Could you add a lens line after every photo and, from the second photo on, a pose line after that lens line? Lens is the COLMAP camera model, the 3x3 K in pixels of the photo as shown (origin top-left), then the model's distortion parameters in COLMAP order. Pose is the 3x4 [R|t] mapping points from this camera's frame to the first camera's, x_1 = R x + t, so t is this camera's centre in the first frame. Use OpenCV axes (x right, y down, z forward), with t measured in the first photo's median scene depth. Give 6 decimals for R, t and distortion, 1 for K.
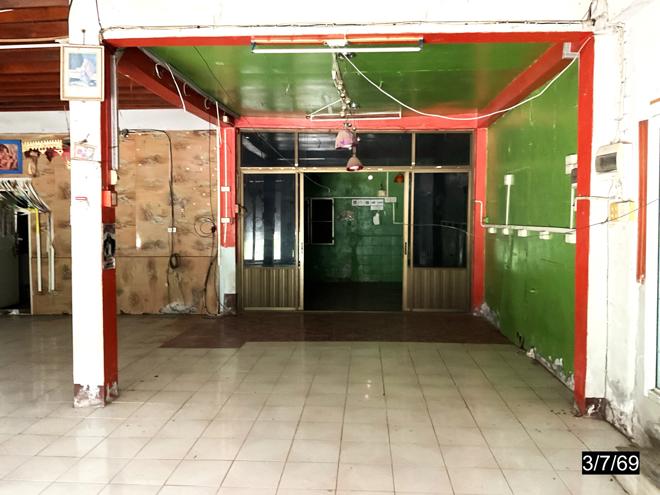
lens RADIAL K [[556.0, 0, 335.8], [0, 556.0, 246.3], [0, 0, 1]] dist [0.072924, -0.131516]
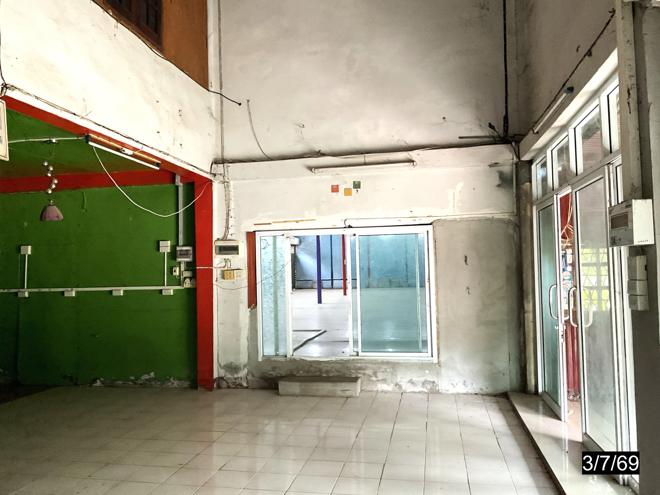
lens RADIAL K [[556.0, 0, 331.1], [0, 556.0, 249.1], [0, 0, 1]] dist [0.072924, -0.131516]
pose [[0.117435, 0.035909, 0.992431, -0.798398], [0.073679, 0.996277, -0.044767, -0.021833], [-0.990344, 0.078379, 0.114352, 0.241736]]
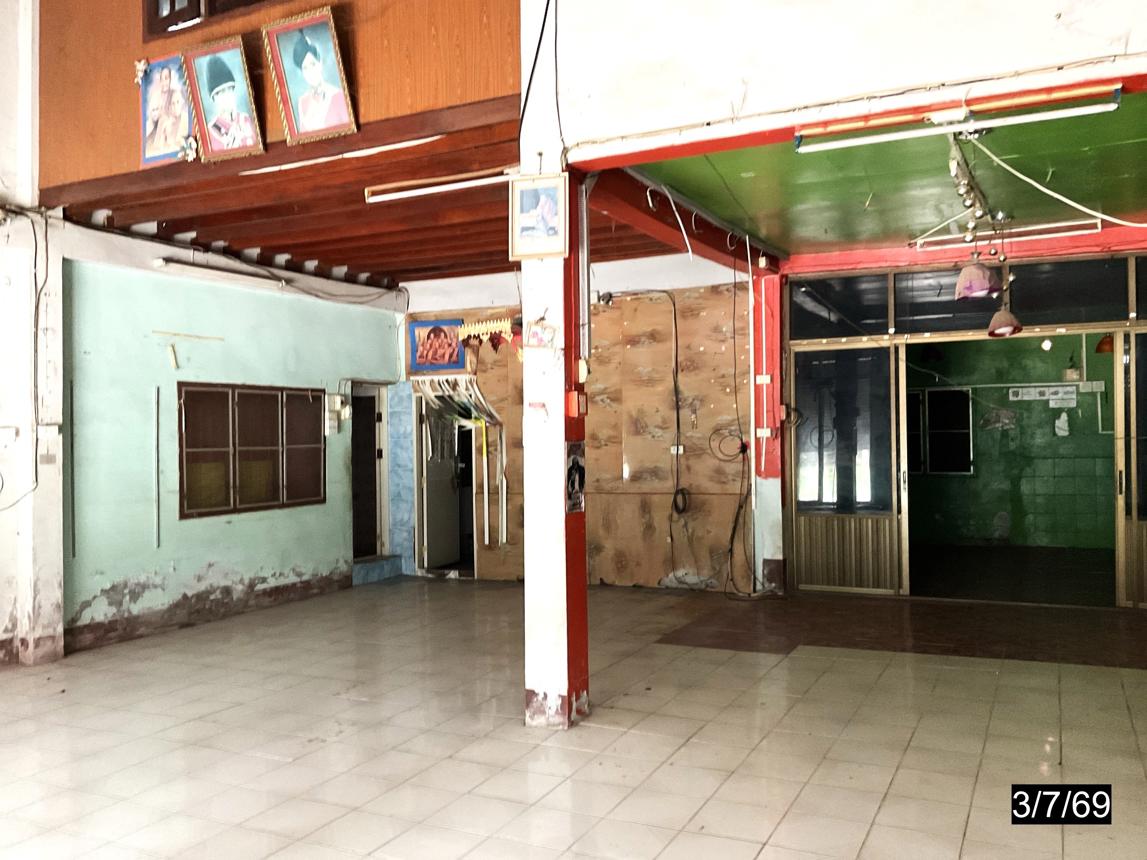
lens RADIAL K [[966.3, 0, 575.7], [0, 966.3, 427.9], [0, 0, 1]] dist [0.072924, -0.131516]
pose [[0.920653, -0.016810, -0.390020, 0.021259], [-0.002455, 0.998803, -0.048844, -0.001714], [0.390375, 0.045926, 0.919510, -0.018842]]
